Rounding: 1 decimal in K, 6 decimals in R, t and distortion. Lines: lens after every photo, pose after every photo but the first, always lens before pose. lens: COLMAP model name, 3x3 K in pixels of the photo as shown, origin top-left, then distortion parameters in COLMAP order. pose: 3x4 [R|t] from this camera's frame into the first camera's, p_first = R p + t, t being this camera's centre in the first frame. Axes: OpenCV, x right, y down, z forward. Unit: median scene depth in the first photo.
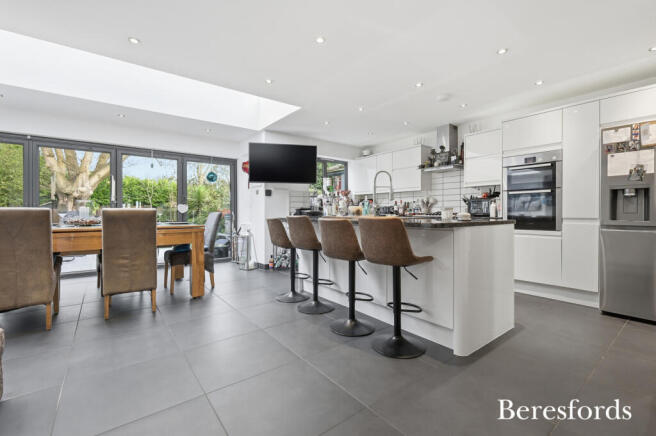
lens RADIAL K [[289.7, 0, 332.4], [0, 289.7, 213.1], [0, 0, 1]] dist [-0.004503, -0.000259]
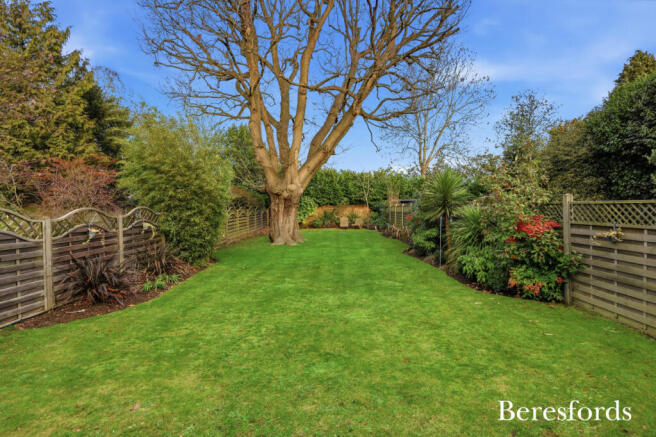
lens RADIAL K [[319.4, 0, 329.7], [0, 319.4, 216.6], [0, 0, 1]] dist [0.001703, 0.000650]
pose [[0.783528, 0.001023, -0.621356, -0.266621], [0.016361, 0.999618, 0.022277, -0.022493], [0.621141, -0.027621, 0.783212, 0.404135]]
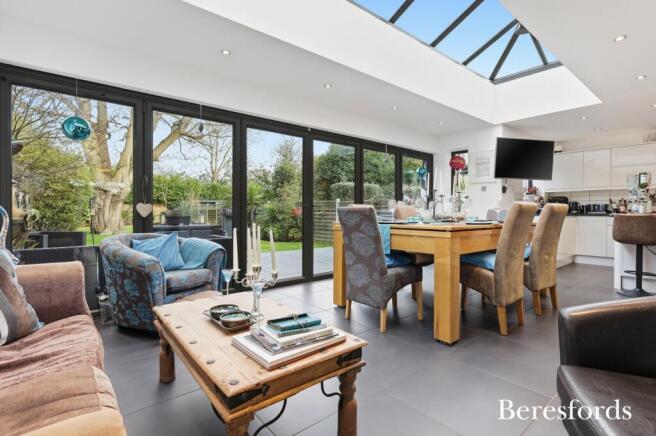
lens RADIAL K [[319.4, 0, 330.6], [0, 319.4, 214.5], [0, 0, 1]] dist [0.001703, 0.000650]
pose [[0.999651, -0.000346, 0.026430, -0.245898], [0.000154, 0.999973, 0.007280, 0.000742], [-0.026432, -0.007273, 0.999624, -0.009843]]
